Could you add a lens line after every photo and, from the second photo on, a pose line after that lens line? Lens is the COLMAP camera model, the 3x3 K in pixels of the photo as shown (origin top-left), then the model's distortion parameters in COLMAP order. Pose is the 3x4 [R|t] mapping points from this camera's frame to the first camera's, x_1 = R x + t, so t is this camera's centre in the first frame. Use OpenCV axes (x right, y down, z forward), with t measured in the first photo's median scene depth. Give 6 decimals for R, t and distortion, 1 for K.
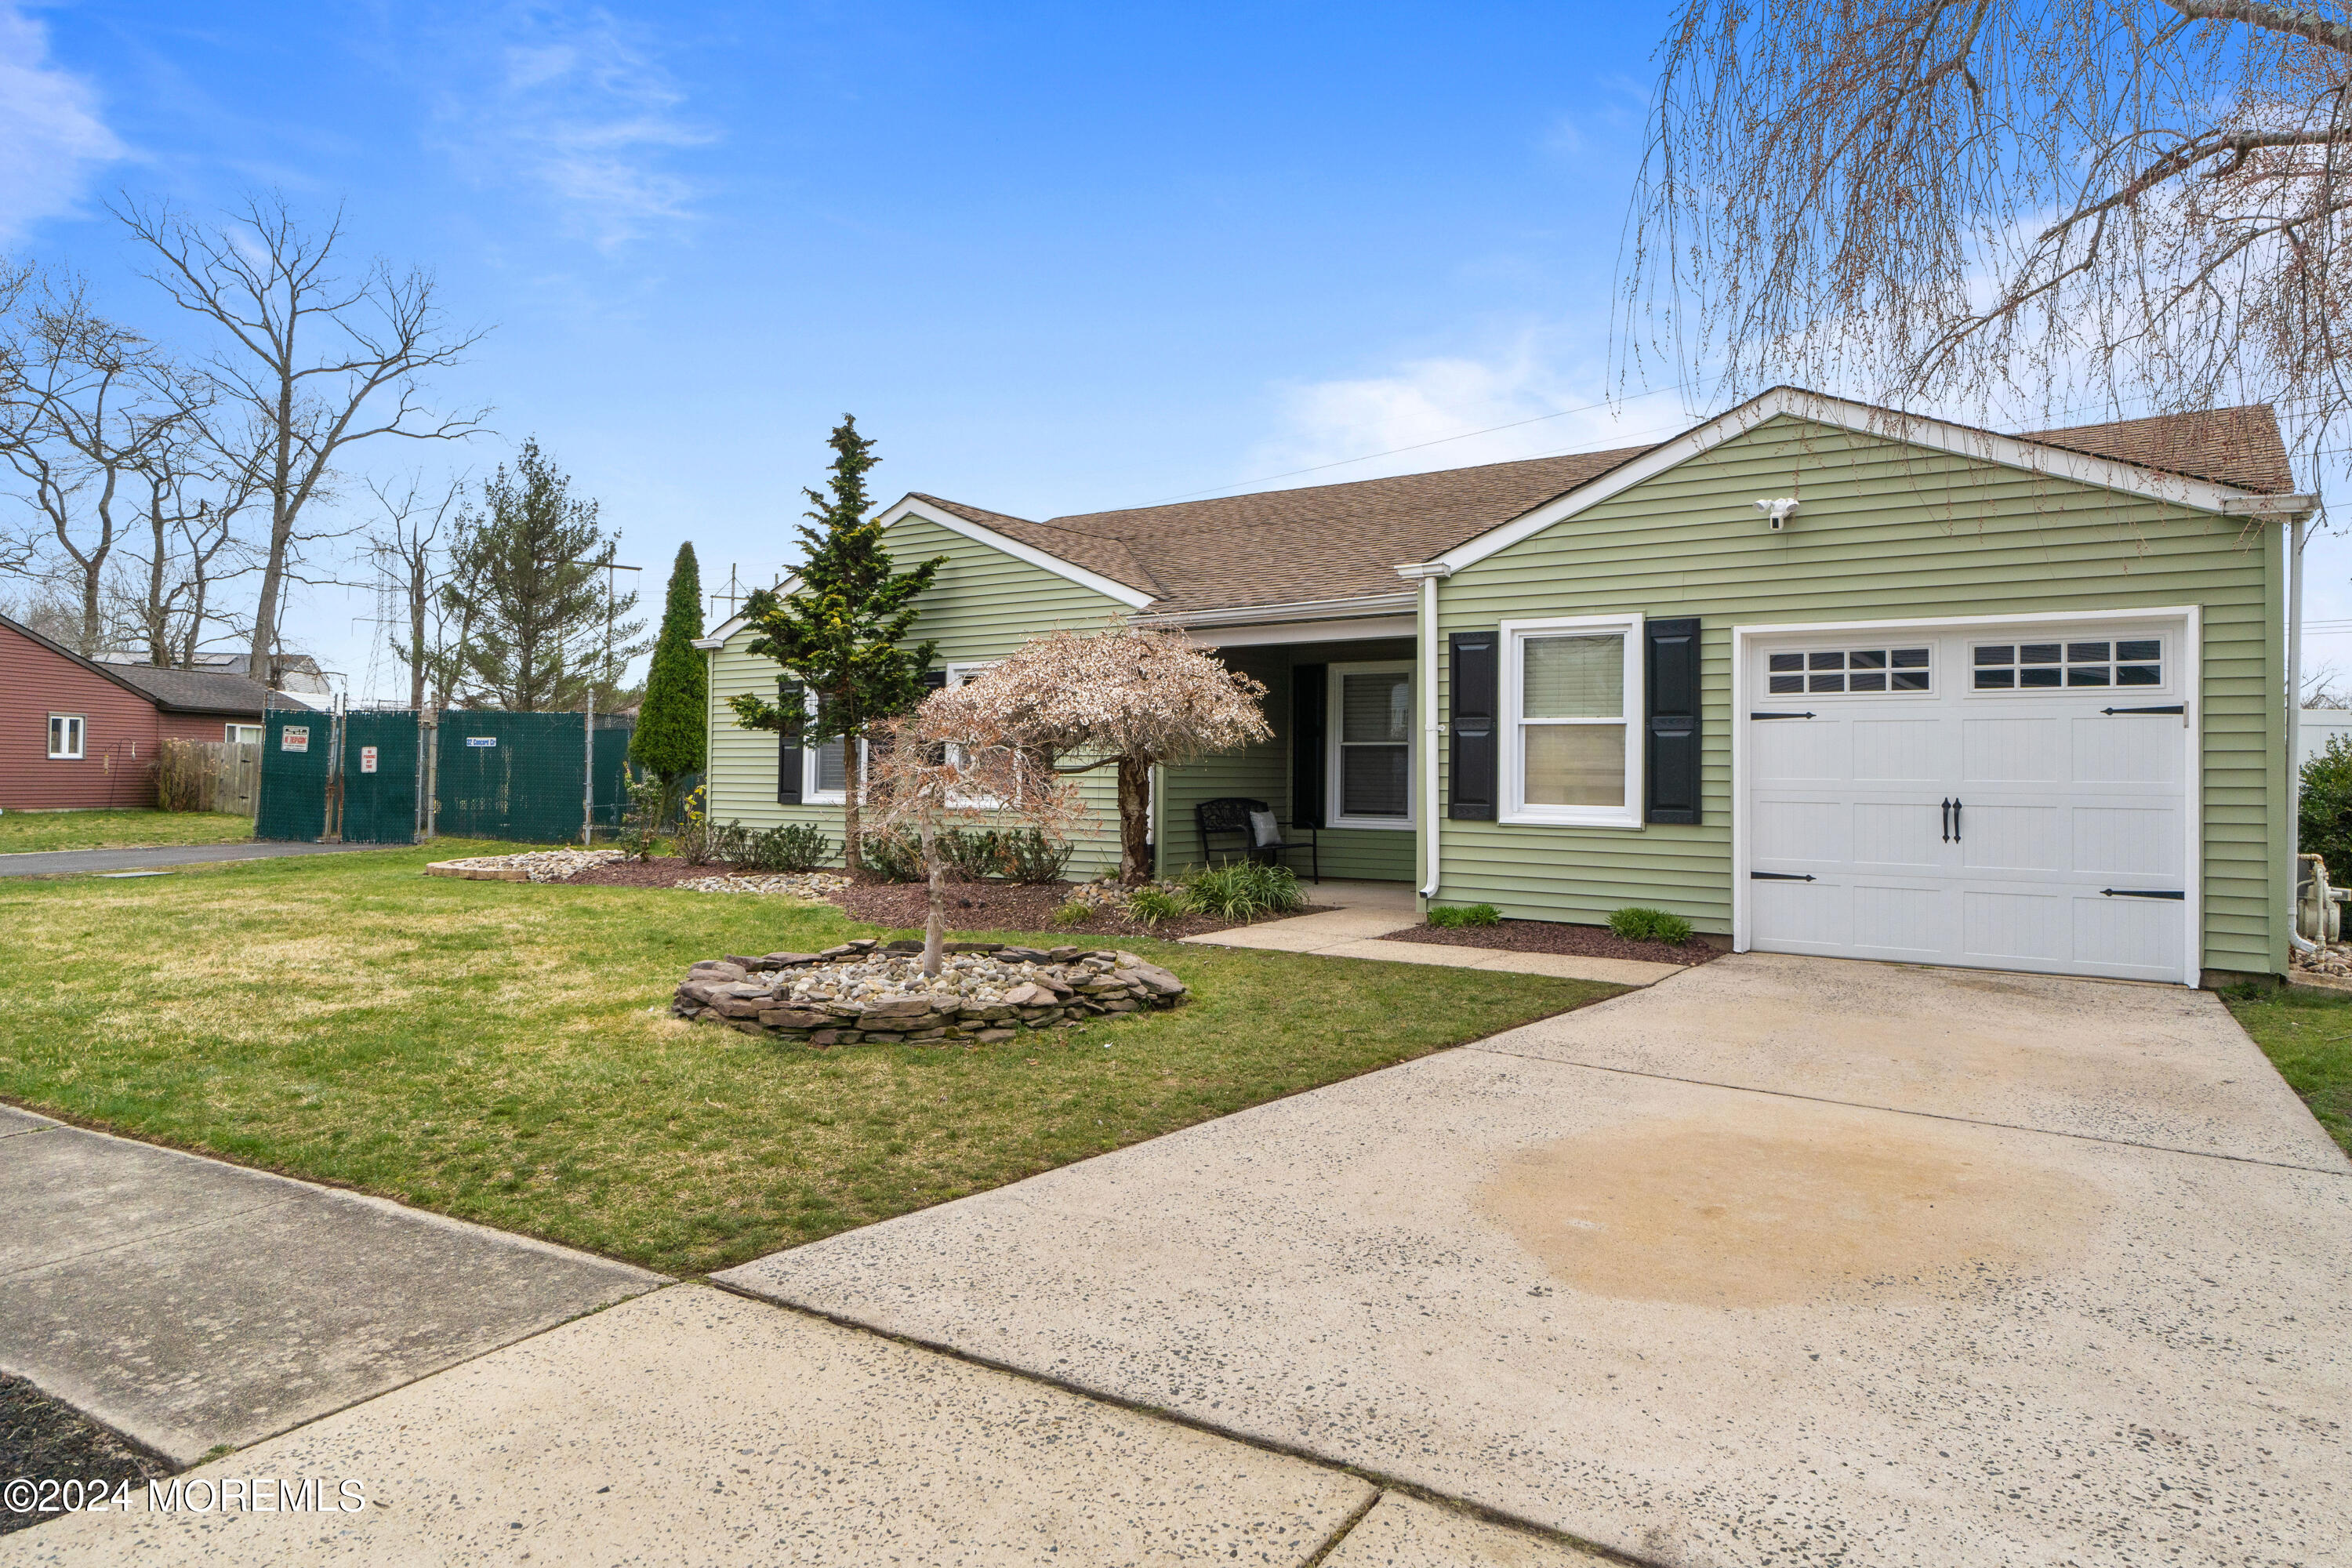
lens RADIAL K [[1423.4, 0, 1176.0], [0, 1423.4, 784.0], [0, 0, 1]] dist [-0.006054, -0.002359]
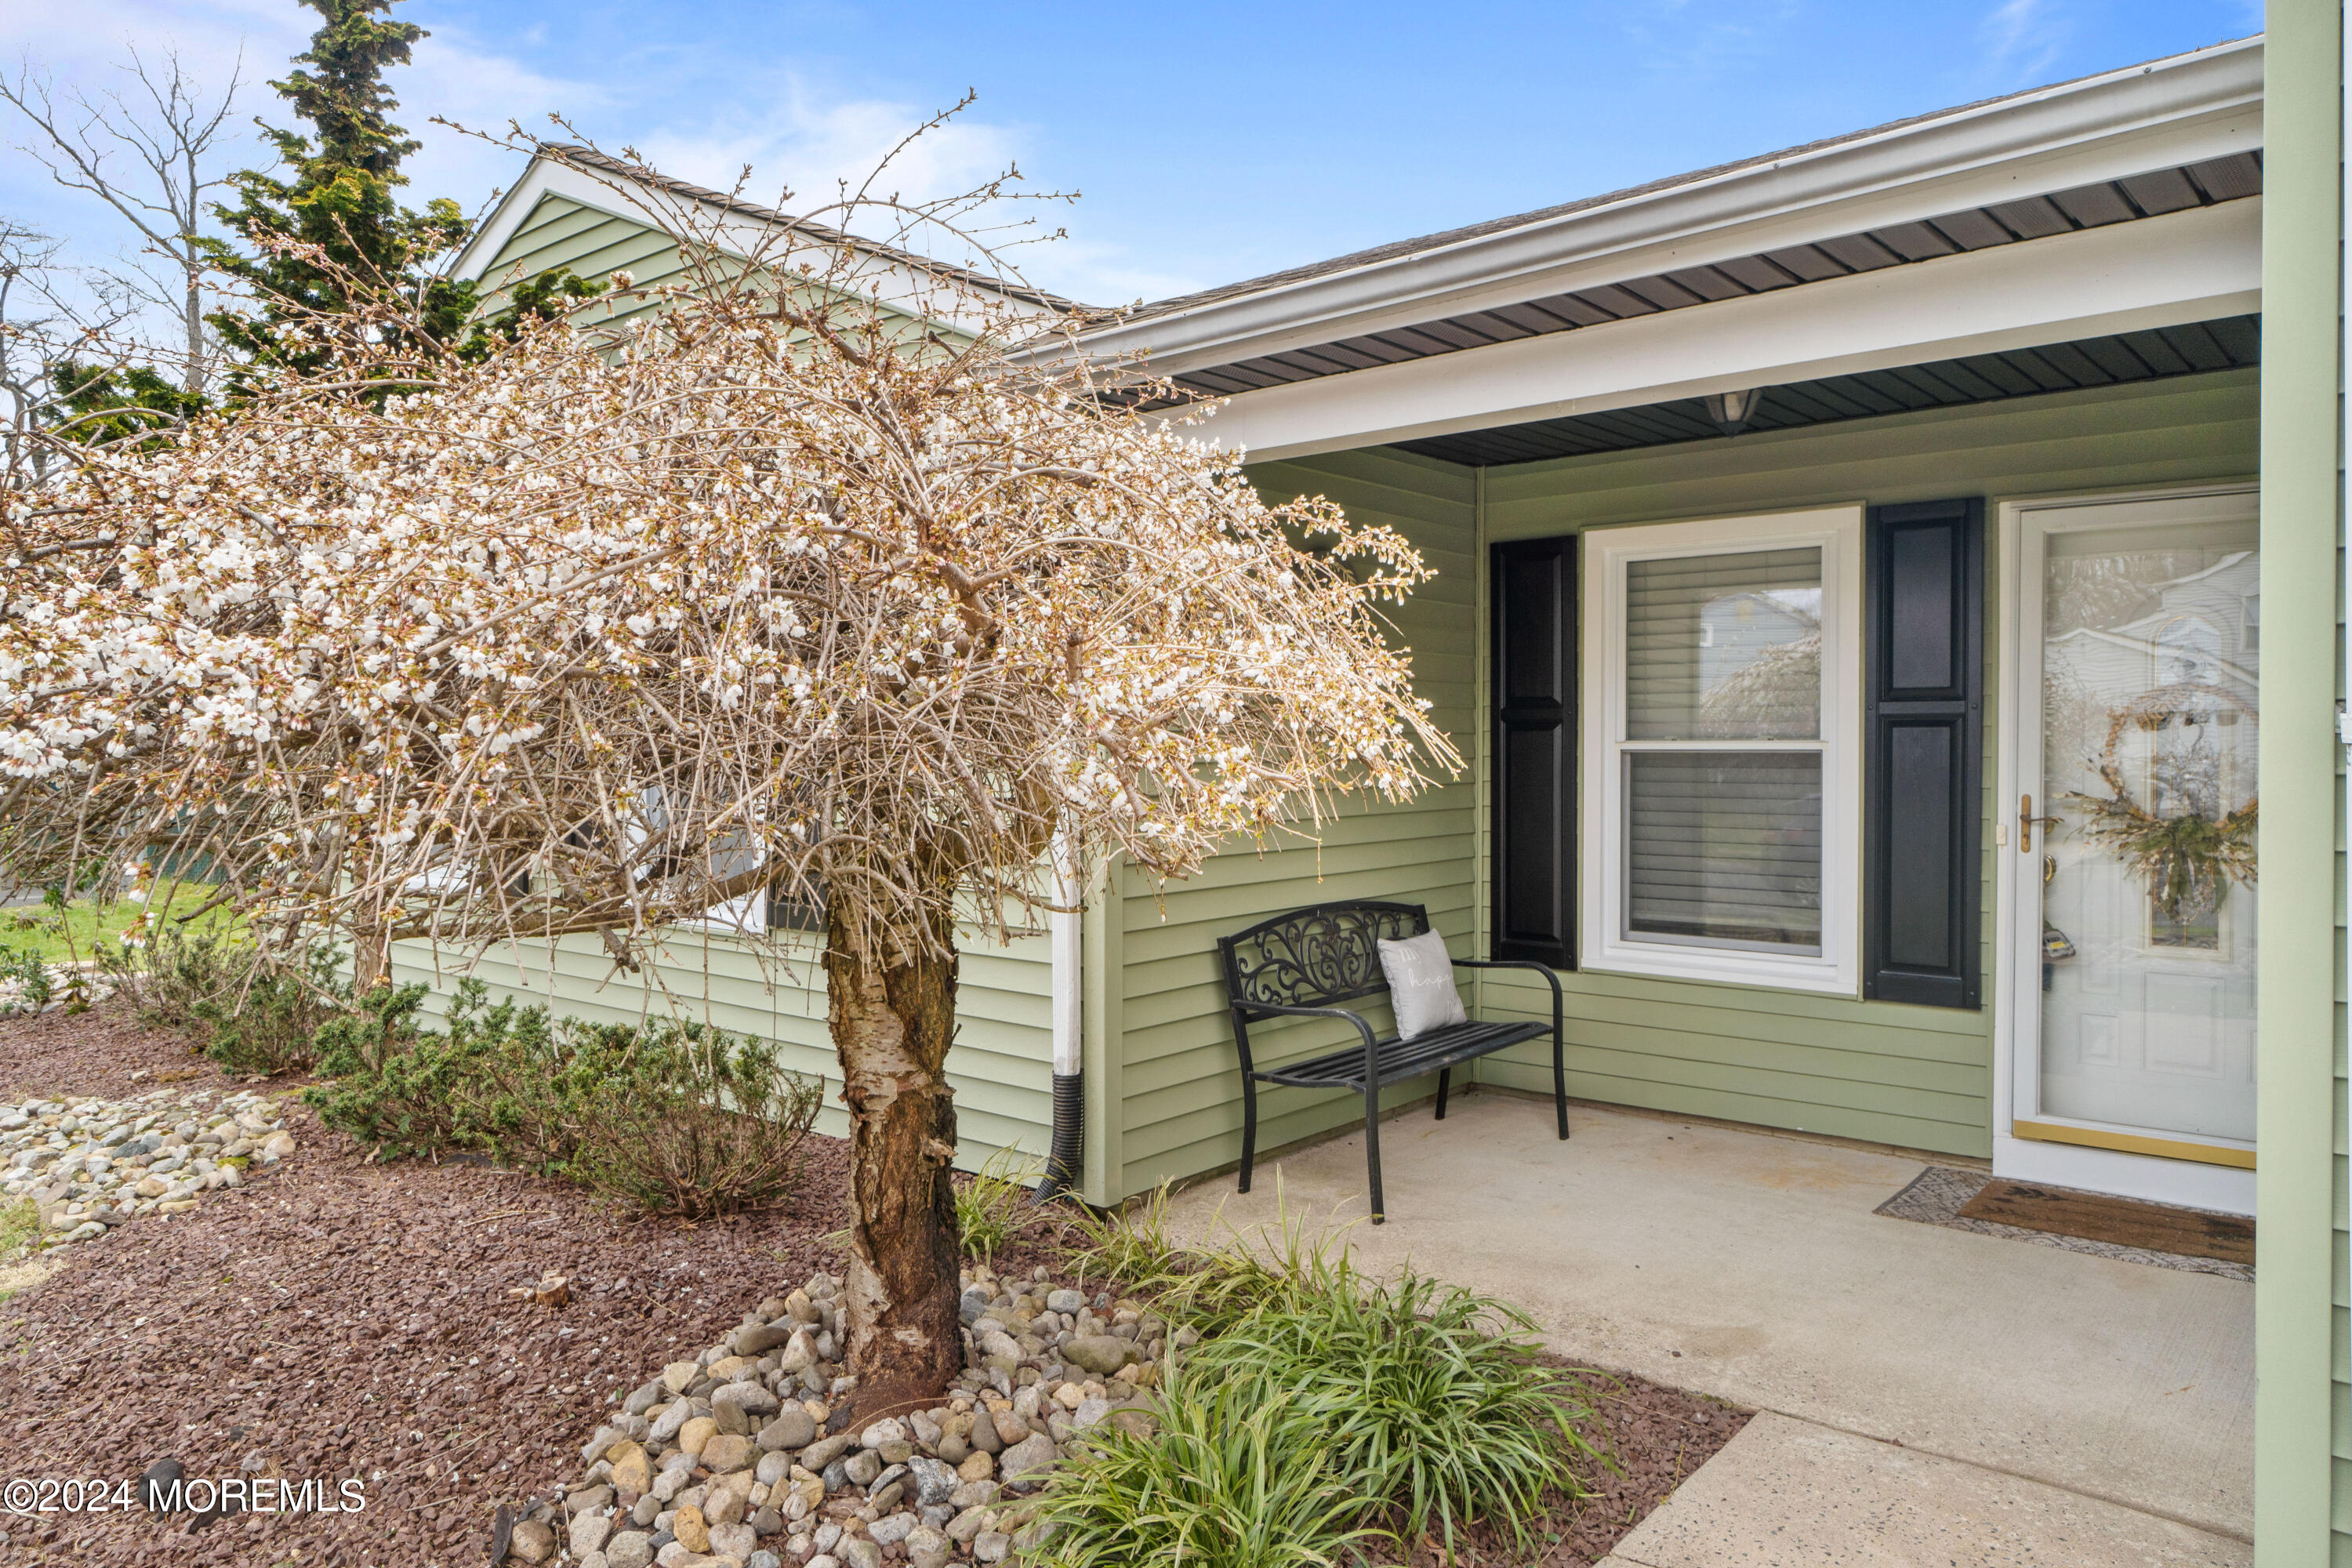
lens RADIAL K [[1549.0, 0, 1176.0], [0, 1549.0, 784.0], [0, 0, 1]] dist [-0.000287, 0.000280]
pose [[0.995600, -0.006474, -0.093484, 0.054378], [0.008484, 0.999741, 0.021122, -0.041855], [0.093323, -0.021822, 0.995397, 0.867967]]
